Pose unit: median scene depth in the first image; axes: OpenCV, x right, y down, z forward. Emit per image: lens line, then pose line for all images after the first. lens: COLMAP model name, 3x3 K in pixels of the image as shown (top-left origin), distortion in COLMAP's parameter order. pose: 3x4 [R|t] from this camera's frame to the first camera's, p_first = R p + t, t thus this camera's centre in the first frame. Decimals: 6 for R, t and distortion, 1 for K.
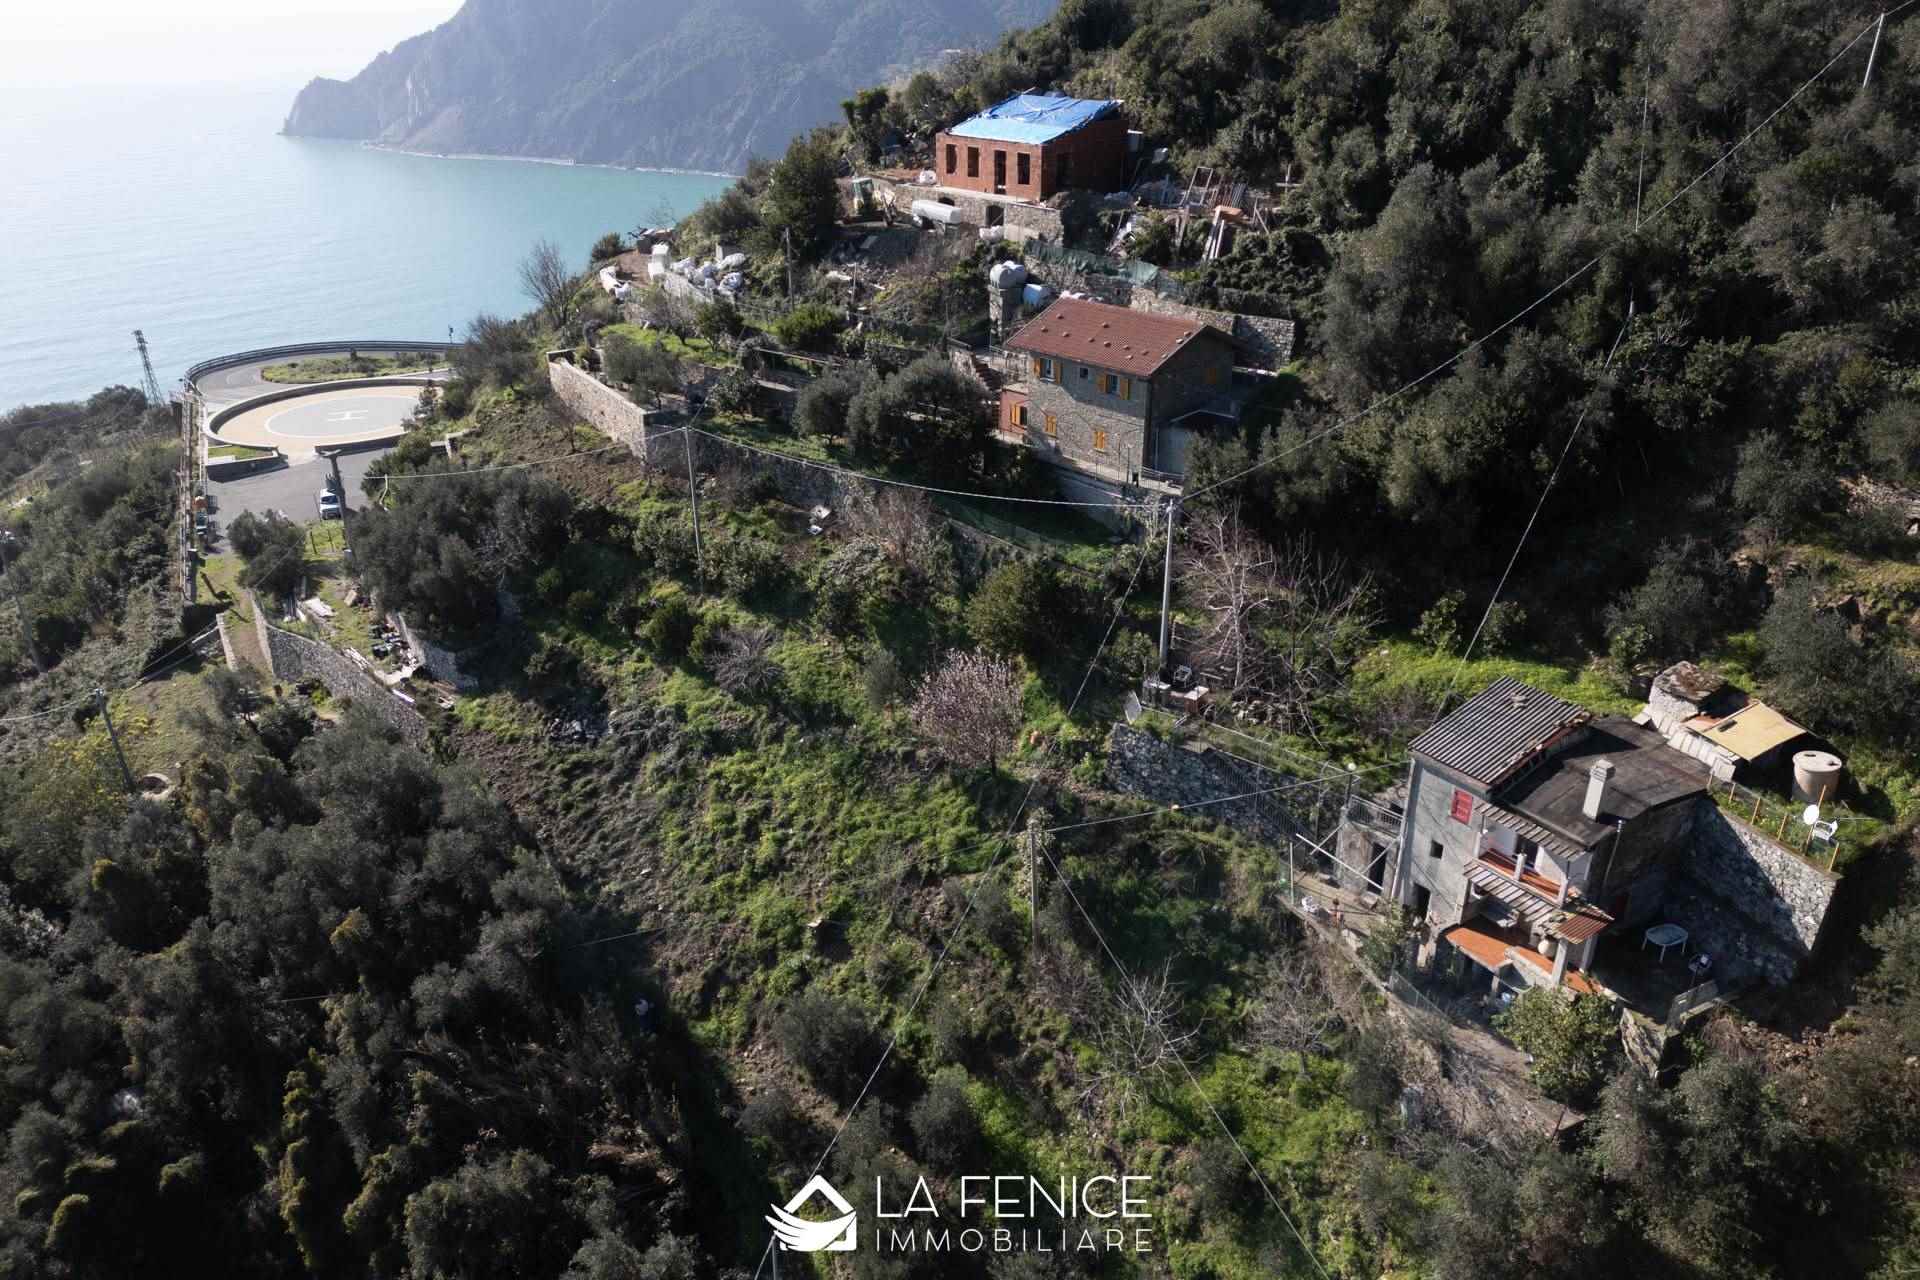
lens RADIAL K [[1333.2, 0, 952.9], [0, 1333.2, 634.8], [0, 0, 1]] dist [0.082236, -0.080796]
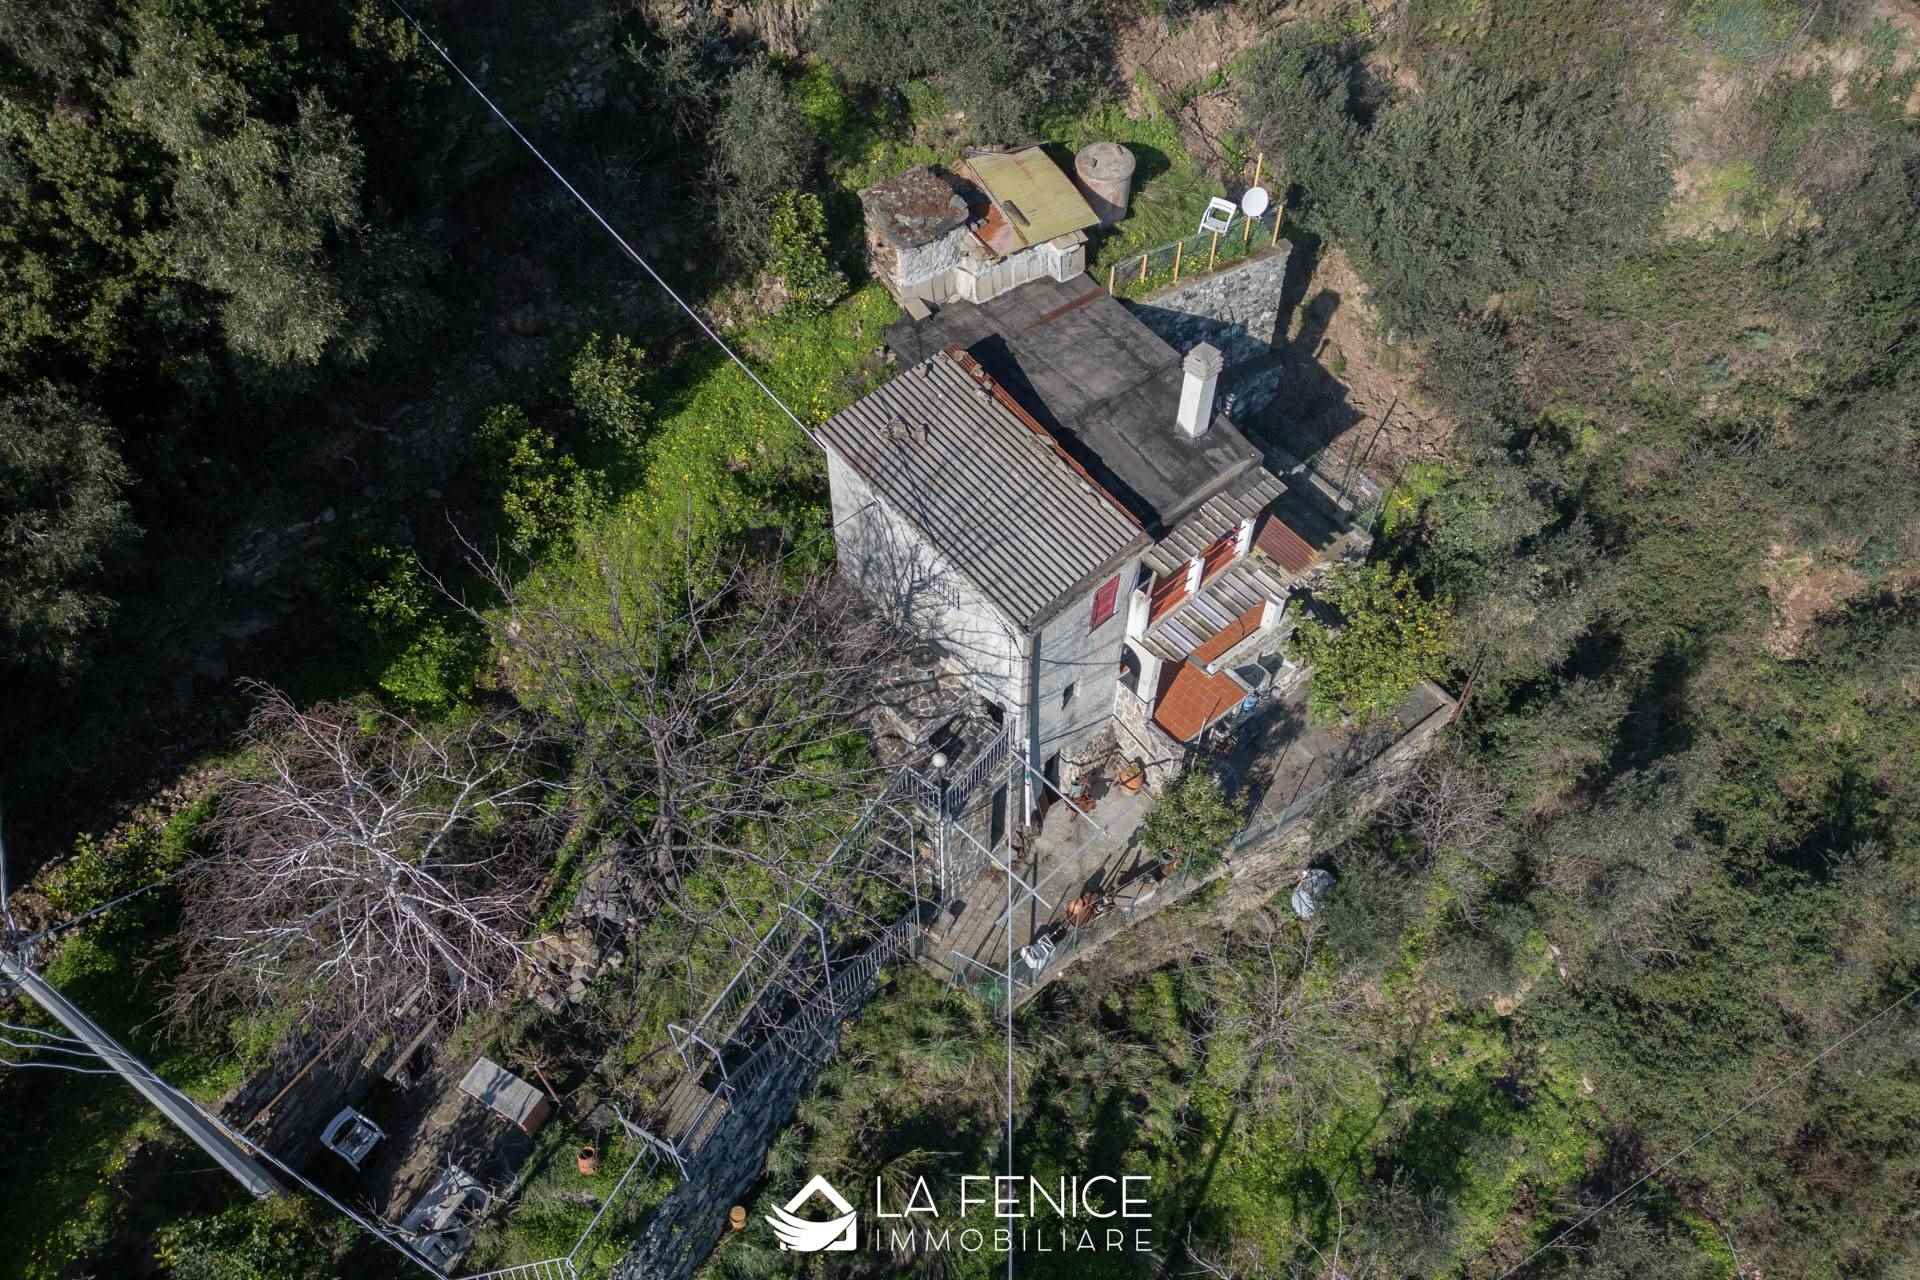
lens RADIAL K [[1333.2, 0, 956.5], [0, 1333.2, 639.9], [0, 0, 1]] dist [0.082236, -0.080796]
pose [[-0.146827, -0.755295, 0.638727, 0.026439], [0.426287, 0.534368, 0.729883, -0.244804], [-0.892592, 0.379448, 0.243513, 0.798341]]
